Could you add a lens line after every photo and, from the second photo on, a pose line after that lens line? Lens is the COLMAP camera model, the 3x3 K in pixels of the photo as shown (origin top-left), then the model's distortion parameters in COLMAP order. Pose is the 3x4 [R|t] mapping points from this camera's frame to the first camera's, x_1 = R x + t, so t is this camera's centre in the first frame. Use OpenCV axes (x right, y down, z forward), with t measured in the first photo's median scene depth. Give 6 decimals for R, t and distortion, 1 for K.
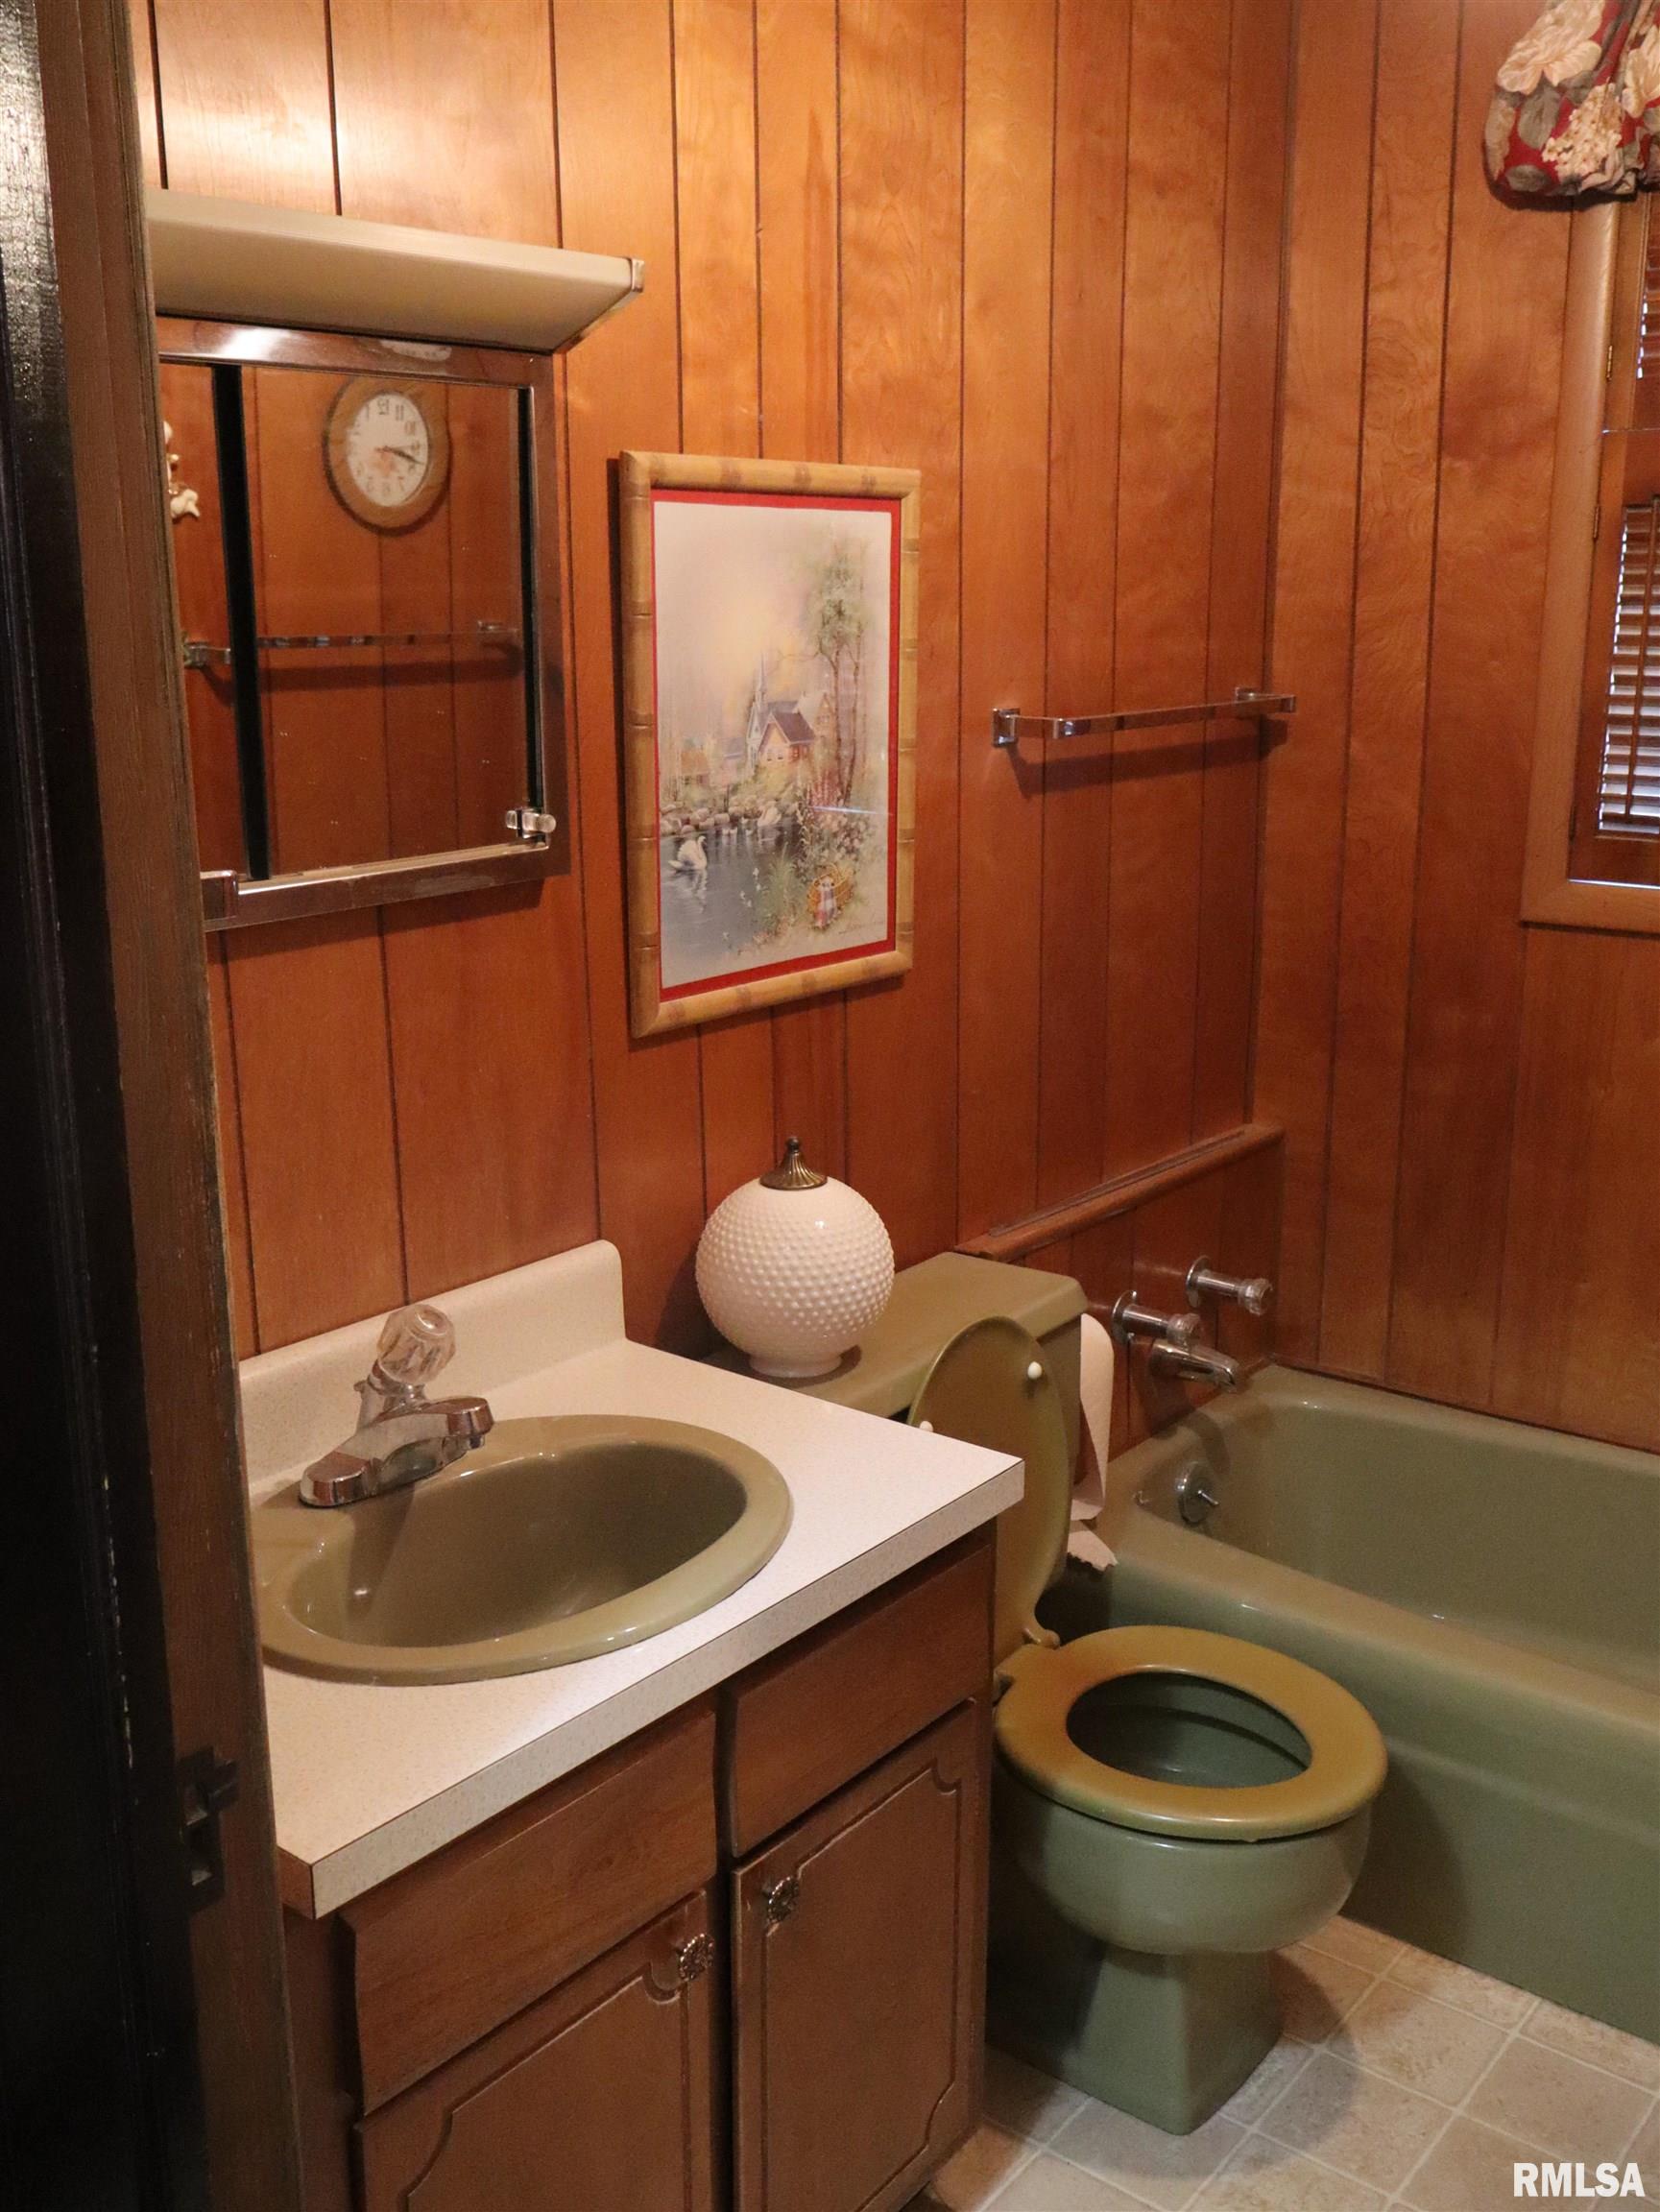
lens RADIAL K [[2088.2, 0, 821.1], [0, 2088.2, 1103.3], [0, 0, 1]] dist [-0.002894, 0.013659]
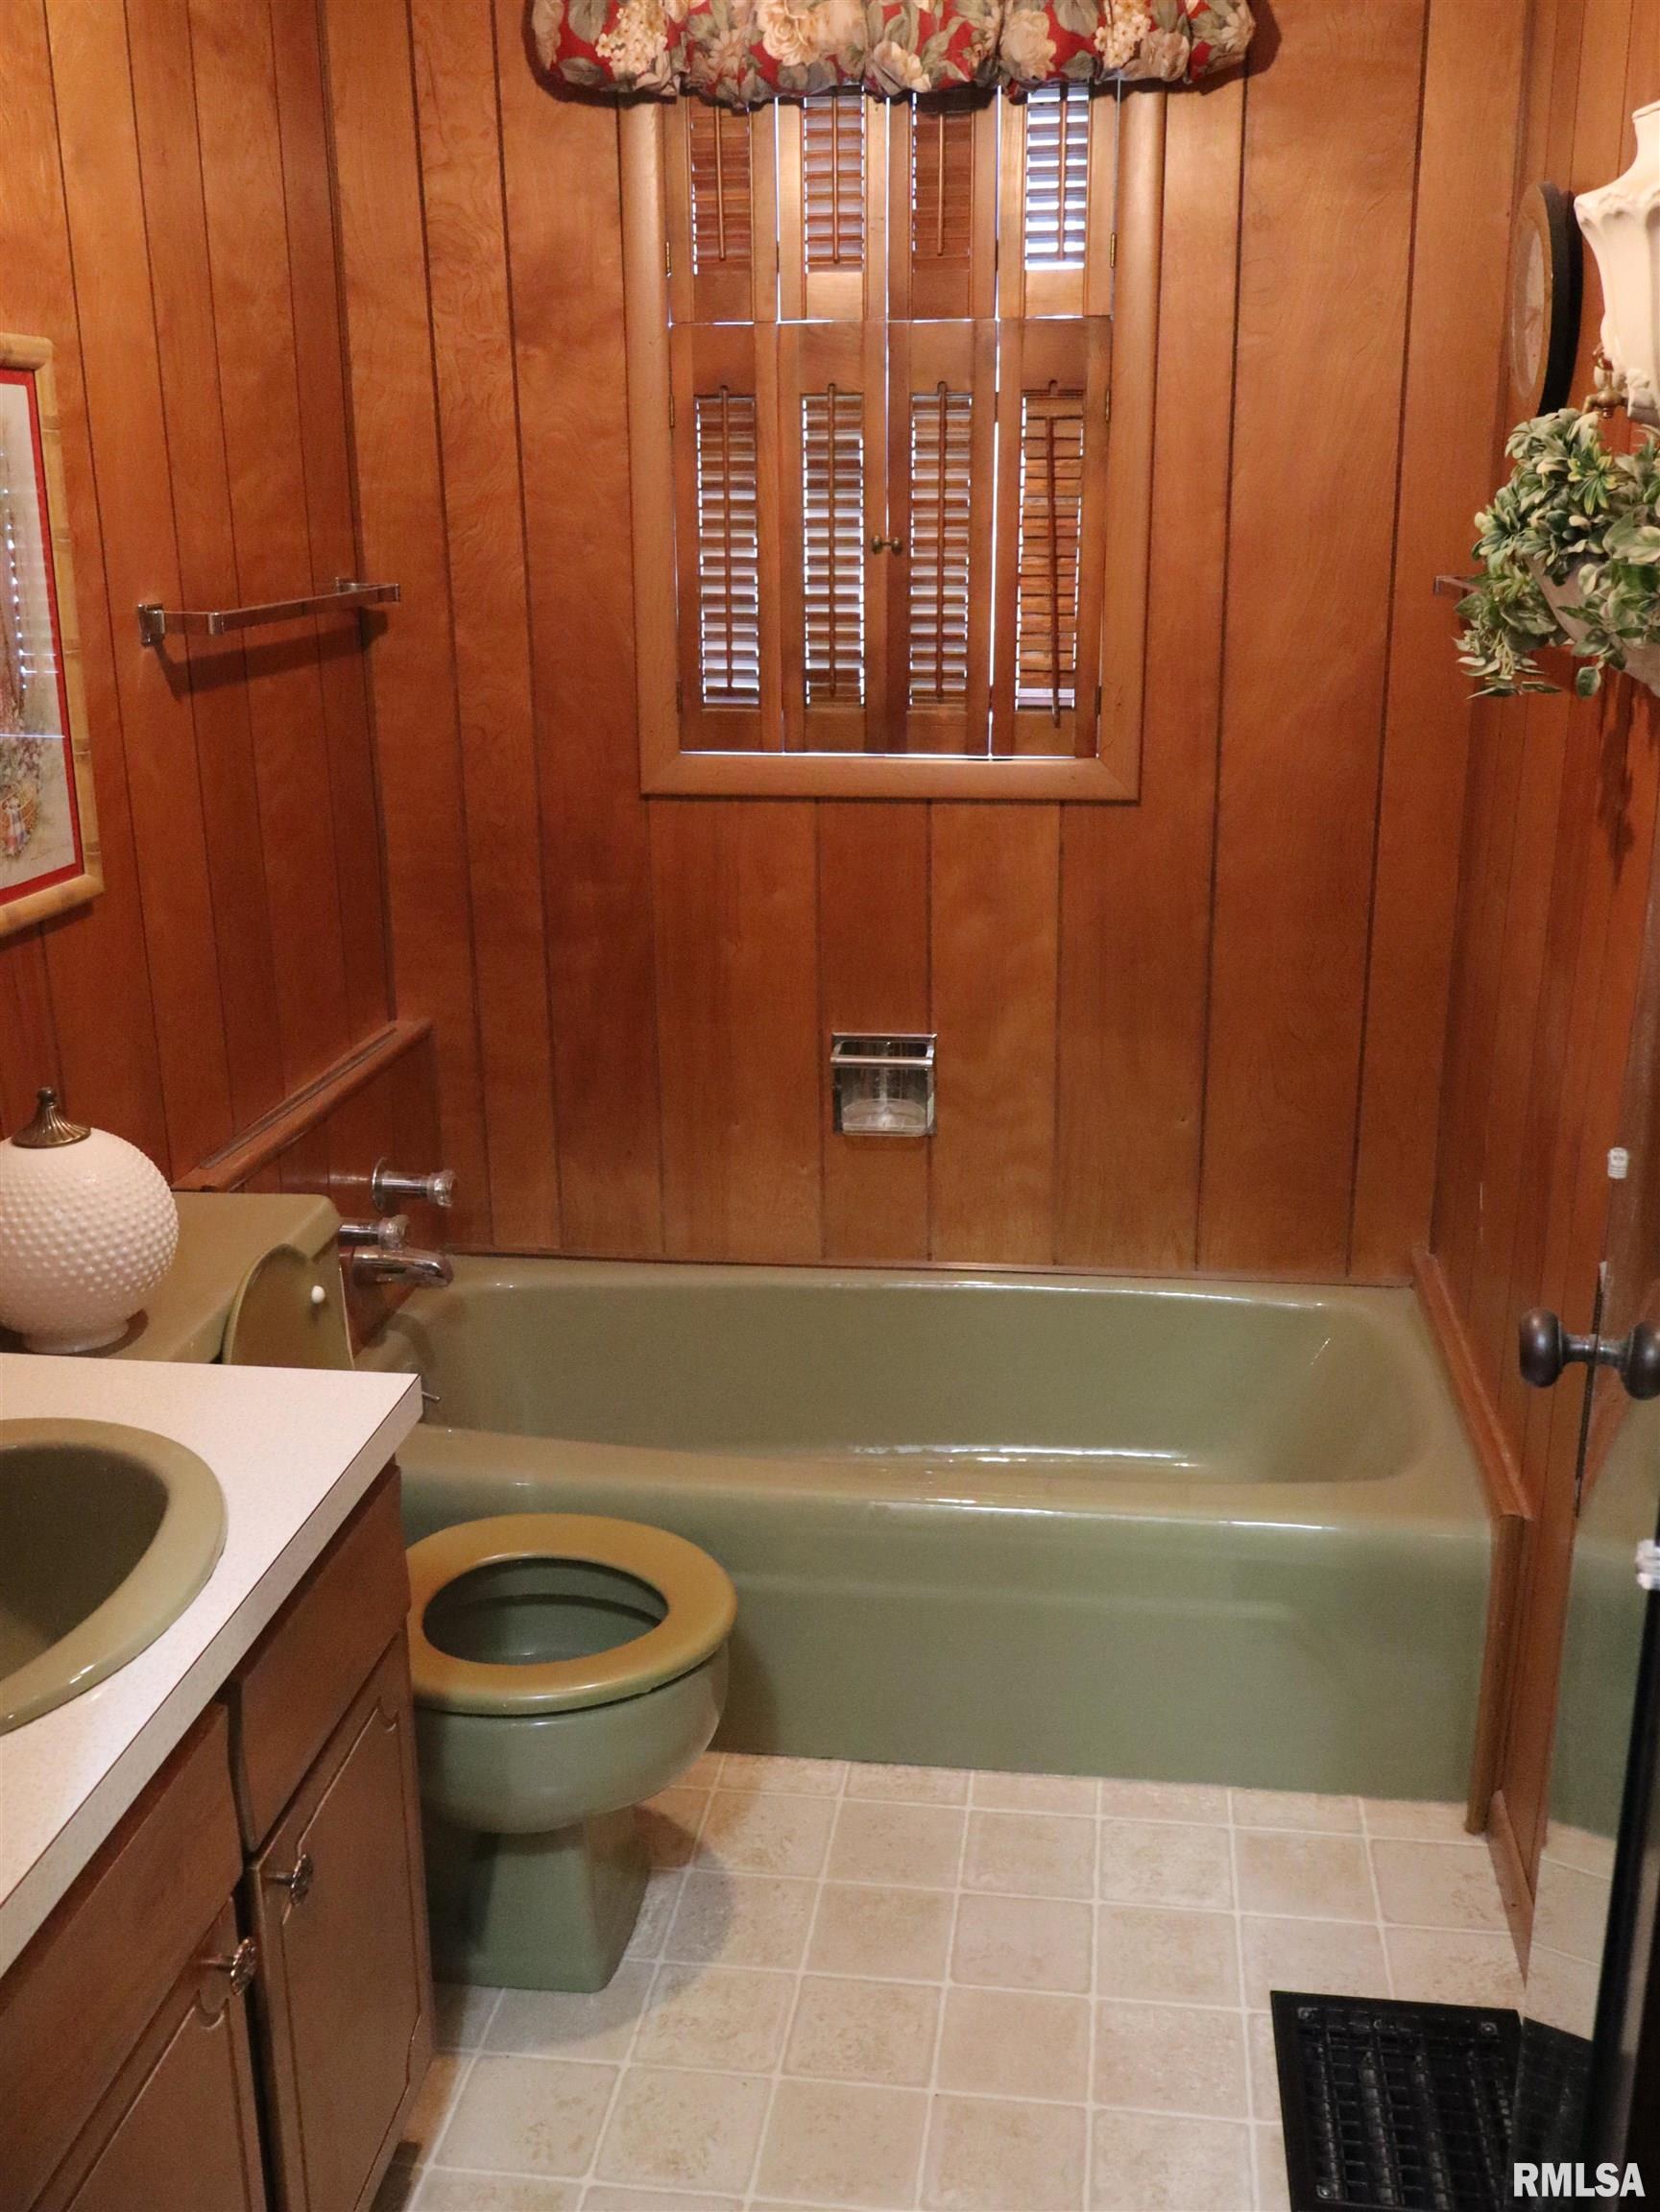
lens RADIAL K [[2088.2, 0, 821.1], [0, 2088.2, 1103.3], [0, 0, 1]] dist [-0.002894, 0.013659]
pose [[0.855776, -0.147861, 0.495767, -0.141660], [0.124987, 0.988991, 0.079215, -0.005638], [-0.502022, -0.005826, 0.864835, 0.044234]]
